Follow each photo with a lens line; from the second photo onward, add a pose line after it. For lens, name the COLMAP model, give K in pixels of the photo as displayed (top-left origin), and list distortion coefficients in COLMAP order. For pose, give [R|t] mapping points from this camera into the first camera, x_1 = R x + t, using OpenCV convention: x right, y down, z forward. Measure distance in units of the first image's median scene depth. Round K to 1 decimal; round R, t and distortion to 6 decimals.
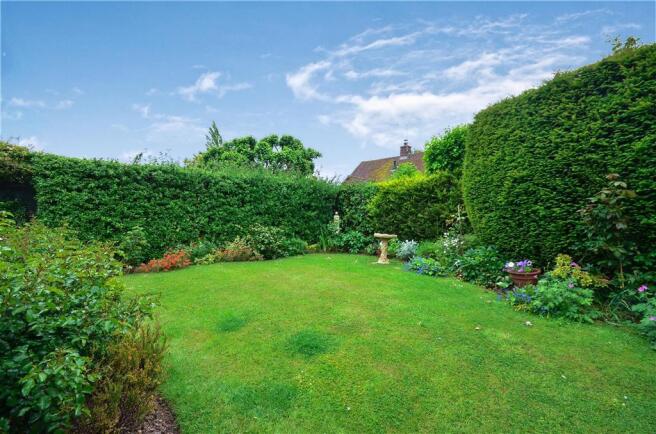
lens RADIAL K [[292.4, 0, 328.0], [0, 292.4, 217.0], [0, 0, 1]] dist [-0.000230, -0.000077]
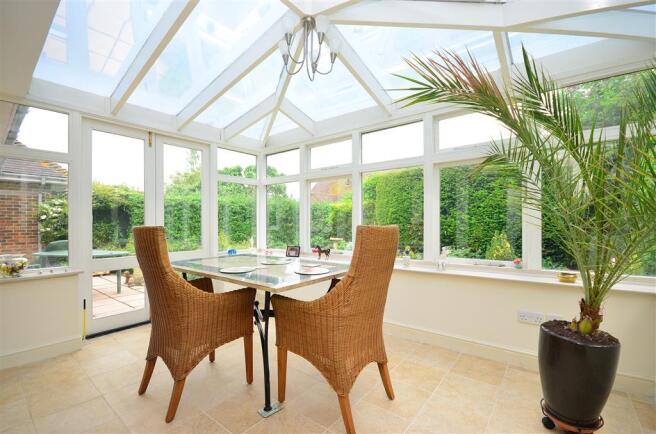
lens RADIAL K [[292.4, 0, 328.0], [0, 292.4, 217.0], [0, 0, 1]] dist [-0.000230, -0.000077]
pose [[0.990903, -0.004893, 0.134489, -0.065576], [0.006424, 0.999919, -0.010950, -0.037781], [-0.134425, 0.011715, 0.990855, -0.564423]]
